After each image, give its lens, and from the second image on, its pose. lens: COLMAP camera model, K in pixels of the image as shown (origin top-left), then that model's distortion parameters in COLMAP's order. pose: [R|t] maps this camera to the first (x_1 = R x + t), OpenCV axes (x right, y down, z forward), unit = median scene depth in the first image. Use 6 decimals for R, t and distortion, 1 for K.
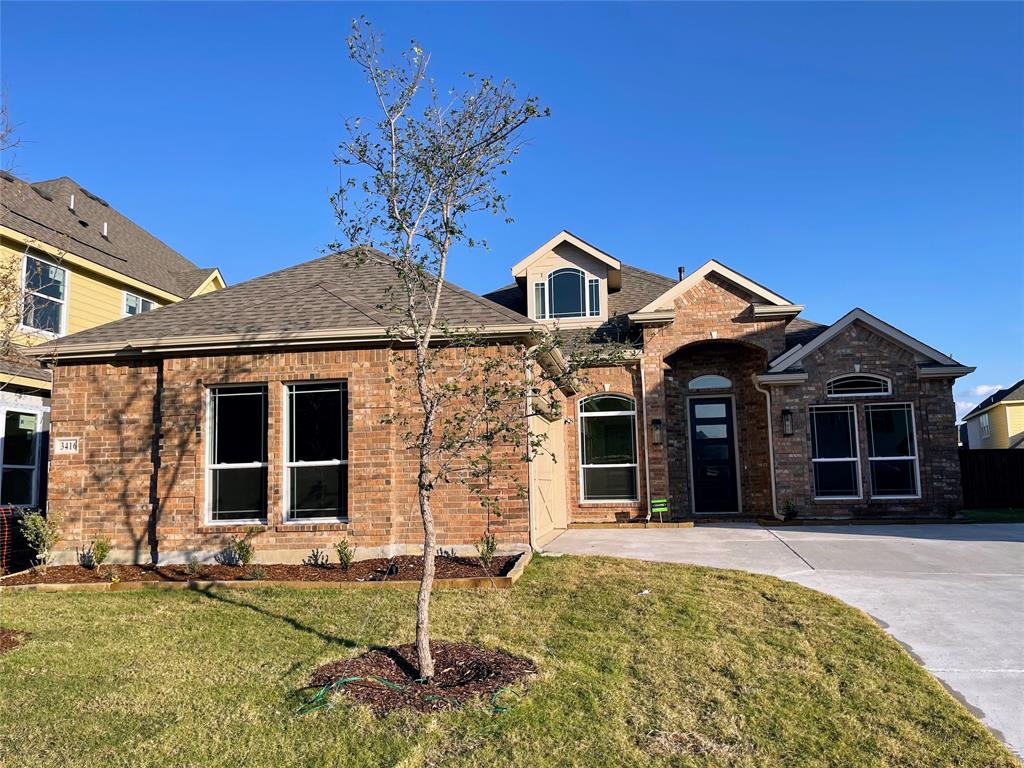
lens RADIAL K [[780.4, 0, 511.3], [0, 780.4, 386.6], [0, 0, 1]] dist [0.041390, -0.034325]
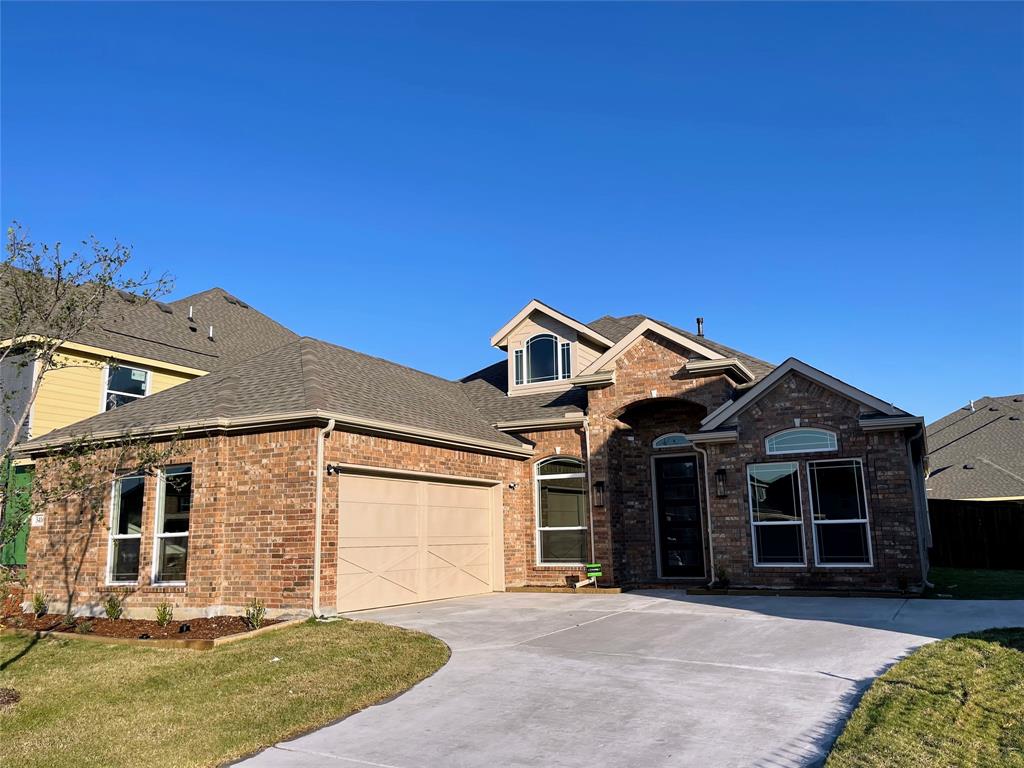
lens RADIAL K [[780.4, 0, 523.3], [0, 780.4, 380.3], [0, 0, 1]] dist [0.041390, -0.034325]
pose [[0.940018, -0.063056, -0.335247, 0.455143], [0.040723, 0.996483, -0.073239, -0.018470], [0.338686, 0.055194, 0.939279, 0.025847]]
